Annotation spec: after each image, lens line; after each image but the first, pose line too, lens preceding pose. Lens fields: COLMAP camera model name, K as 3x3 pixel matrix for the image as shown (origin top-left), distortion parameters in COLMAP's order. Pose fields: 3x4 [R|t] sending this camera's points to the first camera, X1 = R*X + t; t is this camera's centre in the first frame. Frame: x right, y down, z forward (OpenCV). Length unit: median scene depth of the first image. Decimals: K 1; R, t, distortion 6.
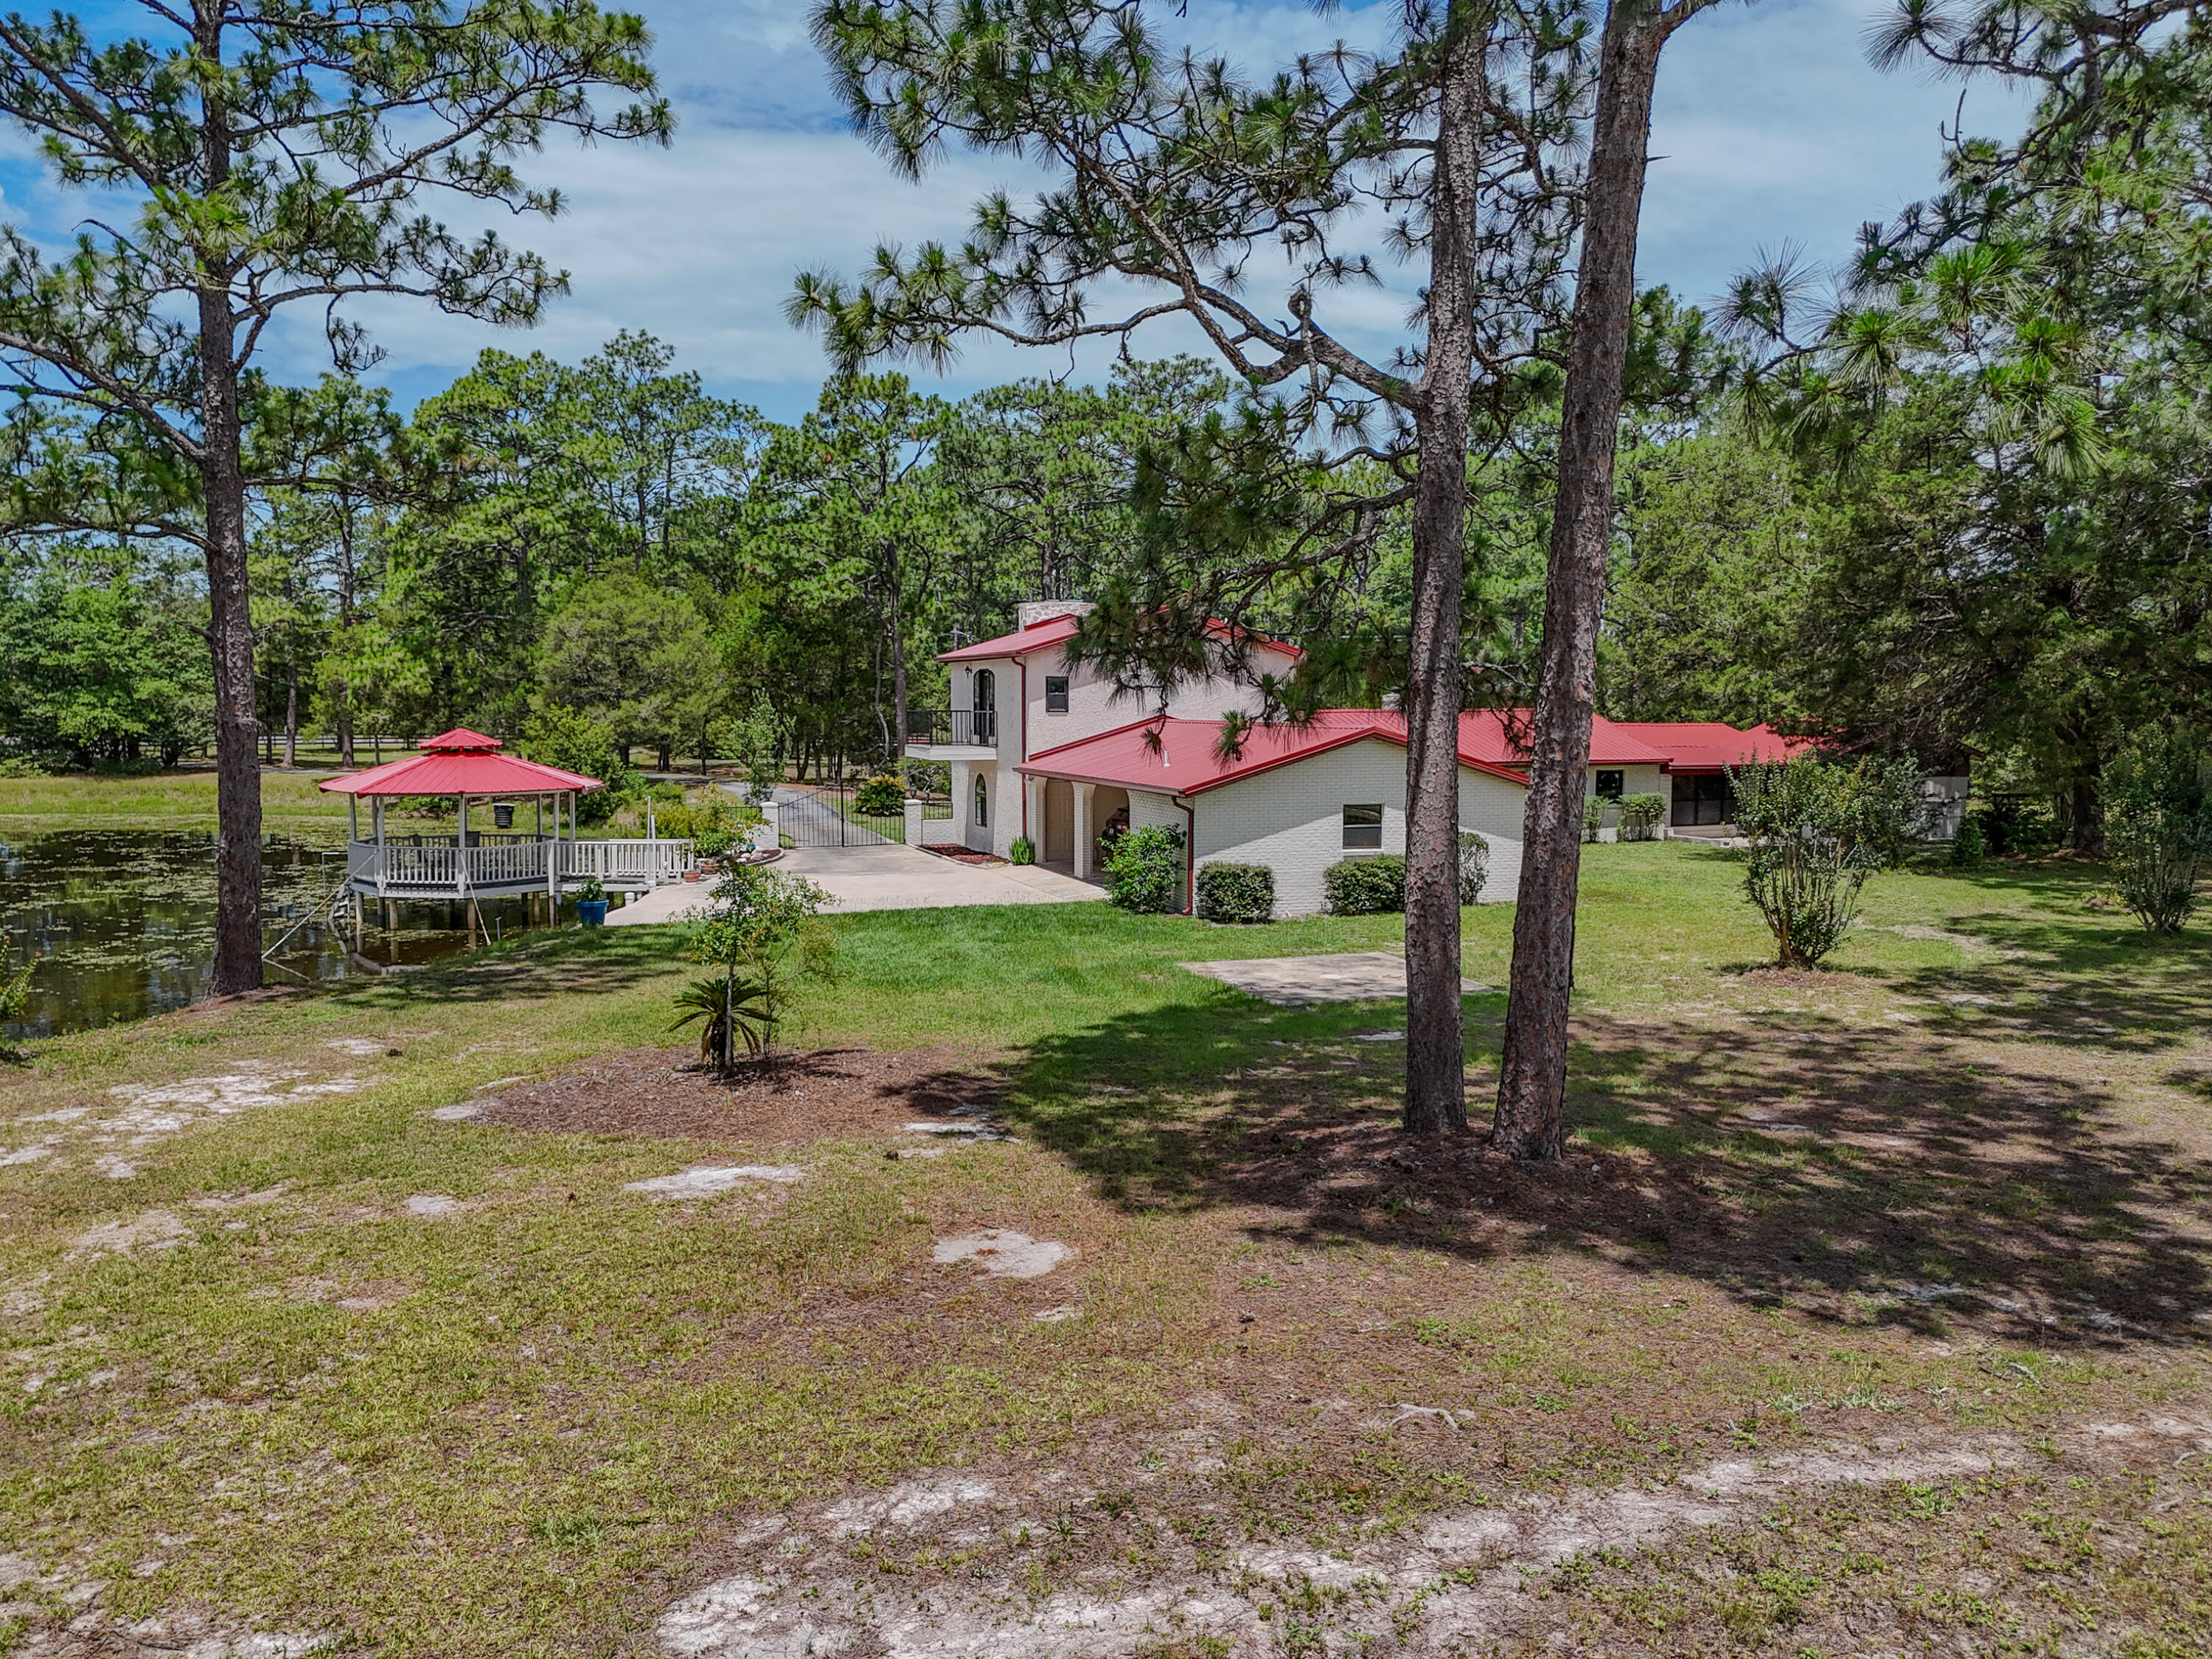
lens RADIAL K [[1644.9, 0, 1101.6], [0, 1644.9, 842.8], [0, 0, 1]] dist [0.047438, -0.038893]
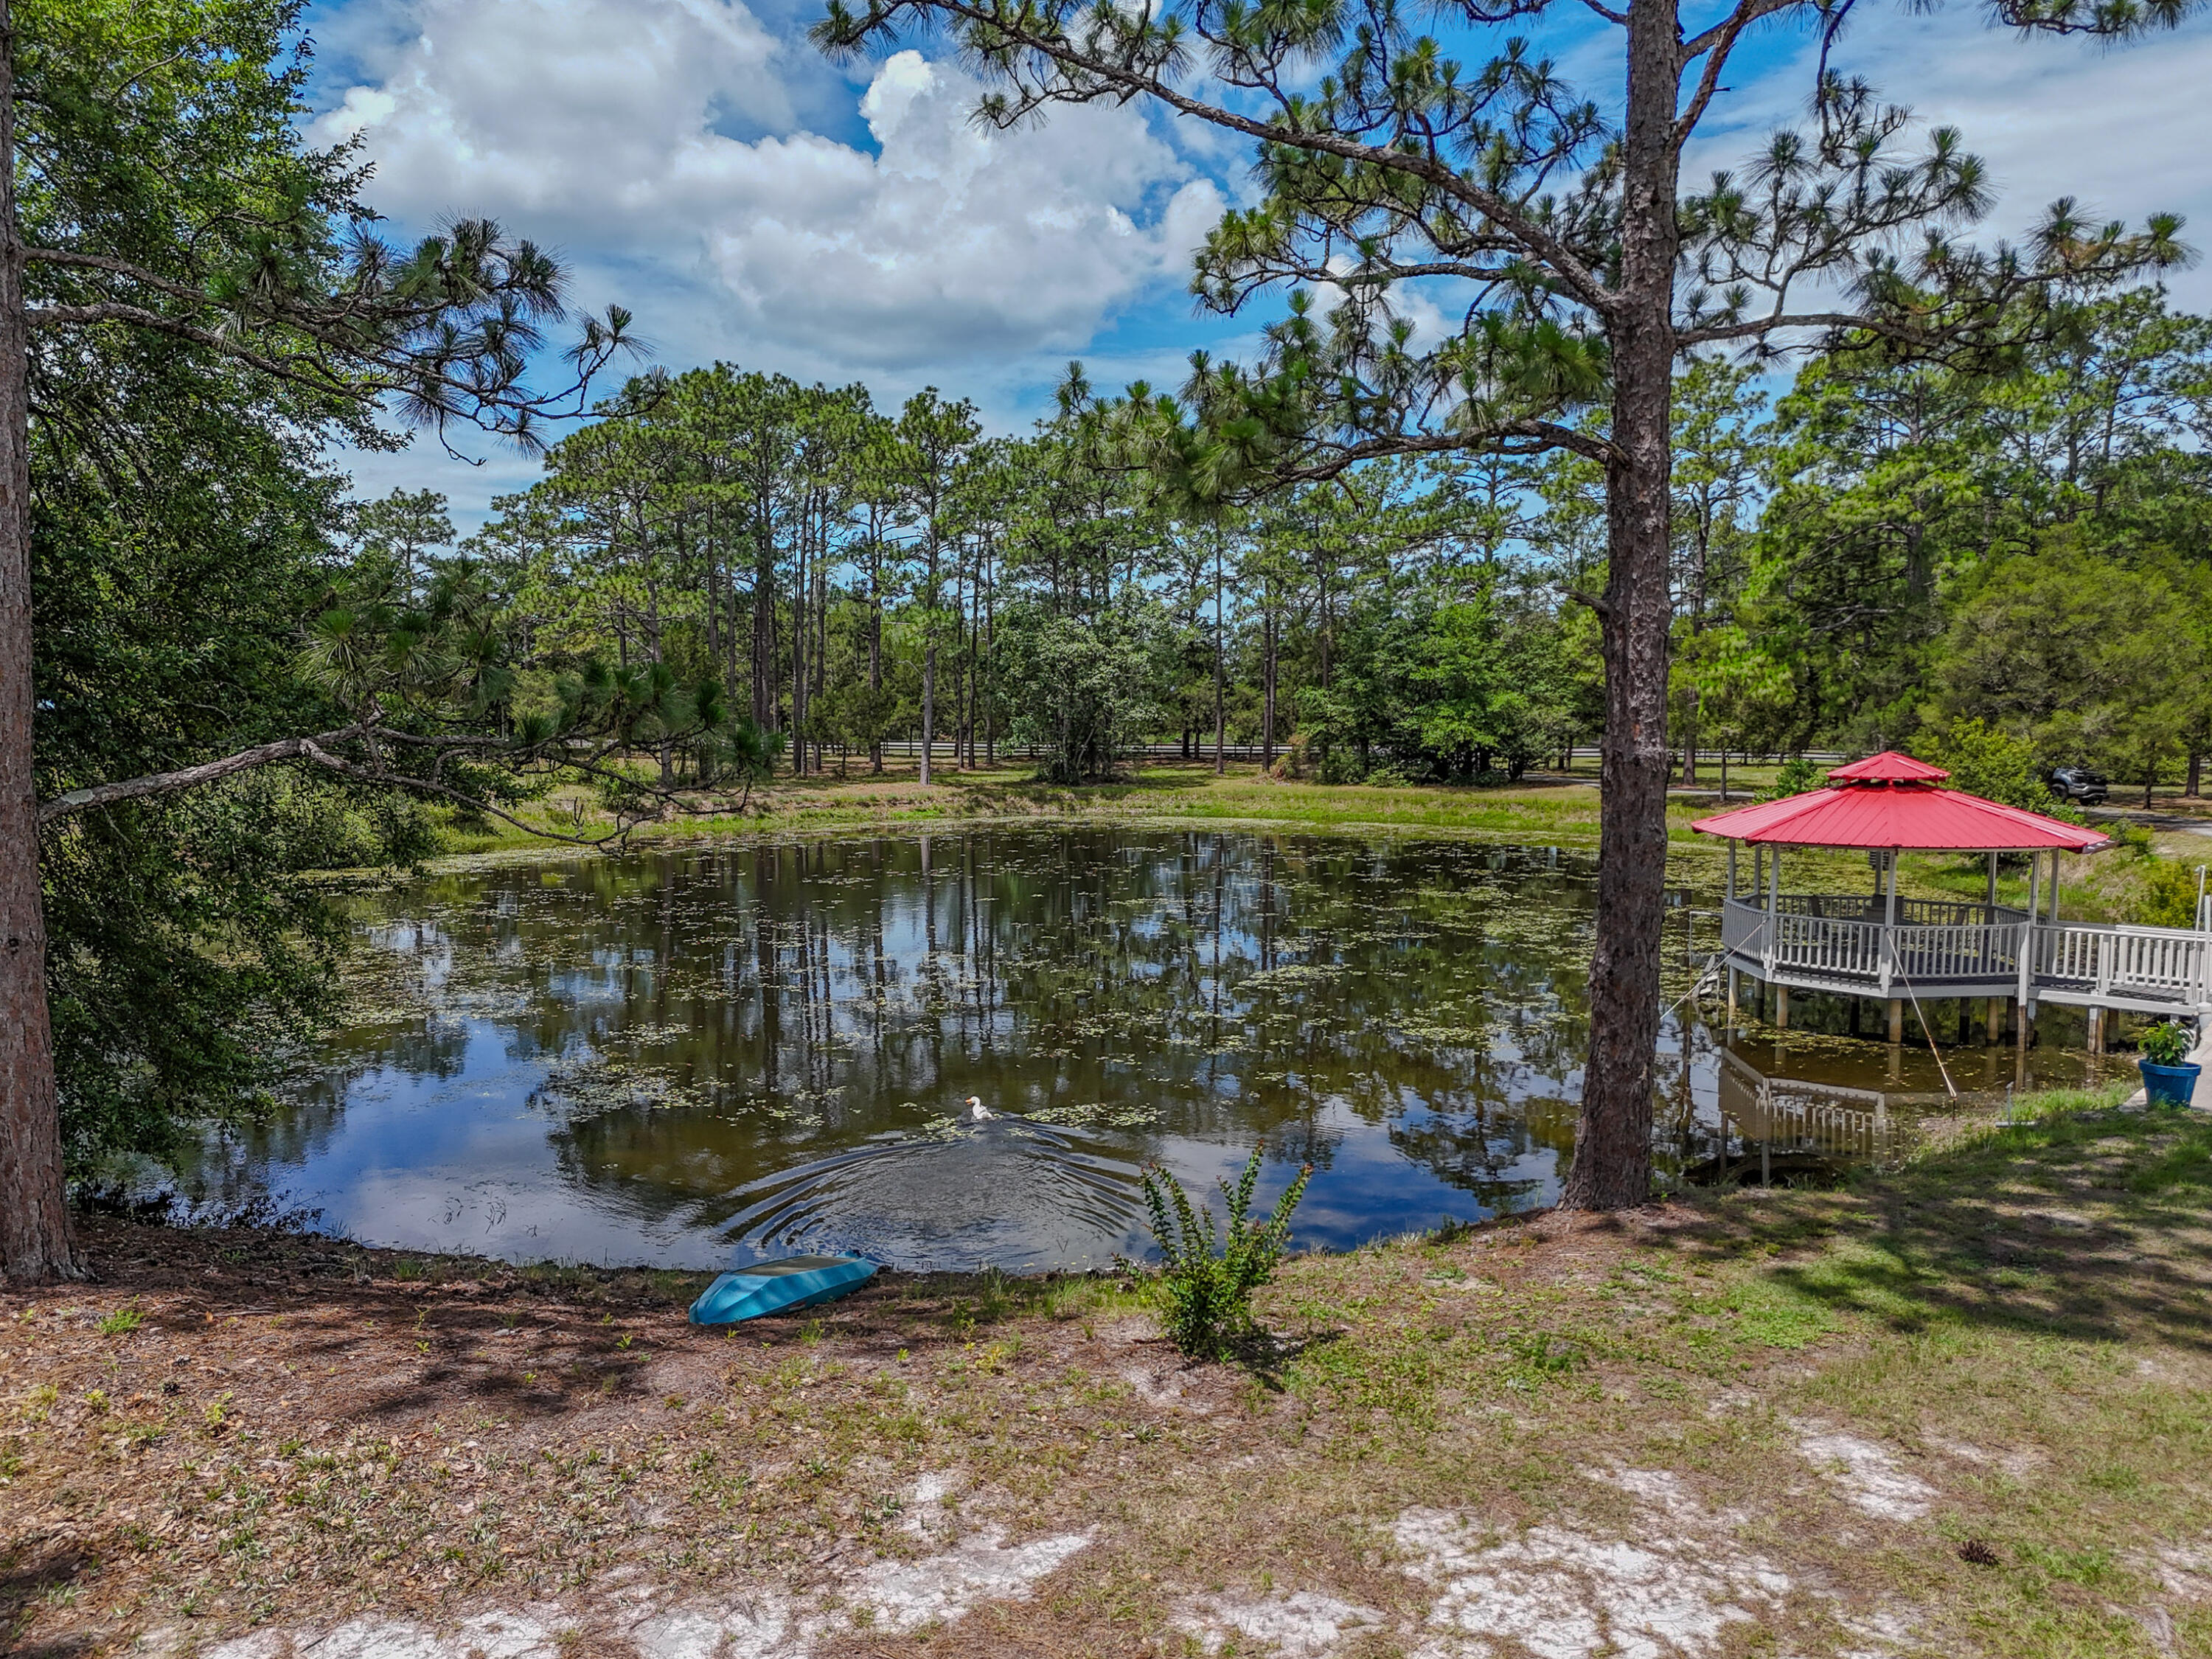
lens RADIAL K [[1644.9, 0, 1100.8], [0, 1644.9, 832.7], [0, 0, 1]] dist [0.047438, -0.038893]
pose [[0.728147, 0.048451, -0.683706, -0.100752], [-0.056801, 0.998333, 0.010254, -0.015739], [0.683063, 0.031369, 0.729685, 0.174393]]
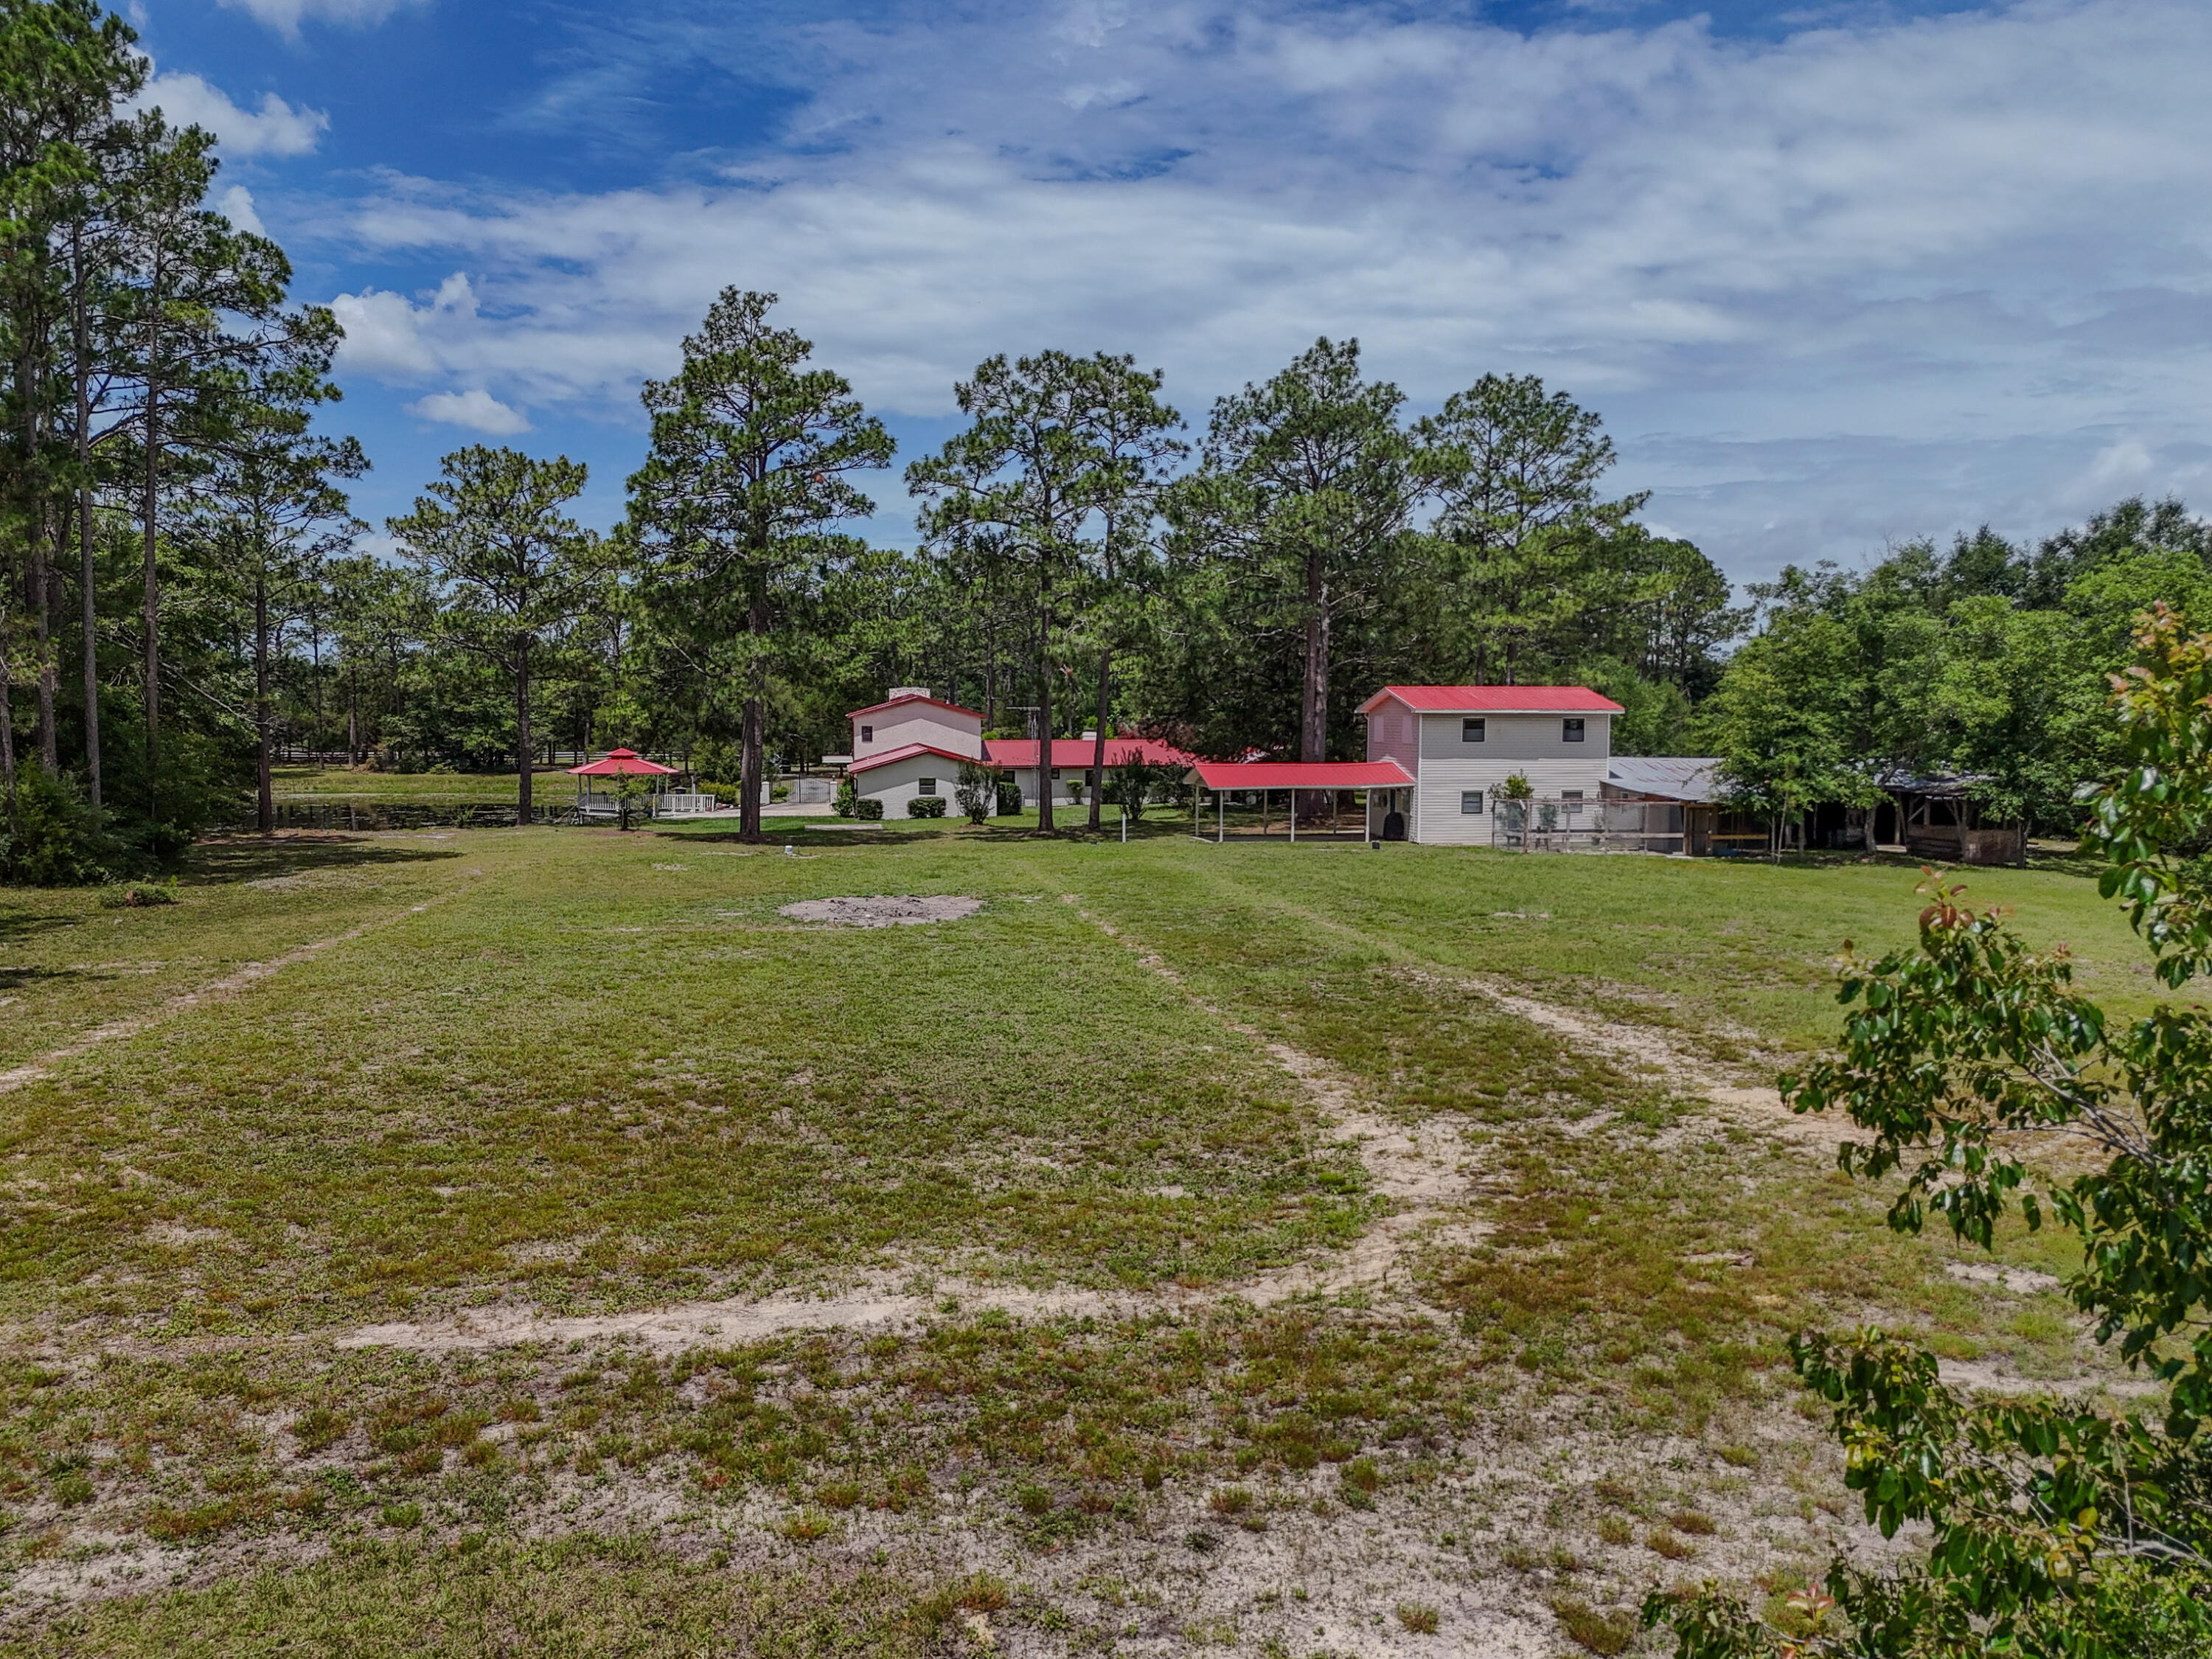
lens RADIAL K [[1644.9, 0, 1101.2], [0, 1644.9, 826.1], [0, 0, 1]] dist [0.047438, -0.038893]
pose [[0.984103, 0.009473, -0.177347, 0.534922], [-0.012868, 0.999755, -0.018002, 0.057841], [0.177133, 0.019998, 0.983984, -0.918788]]
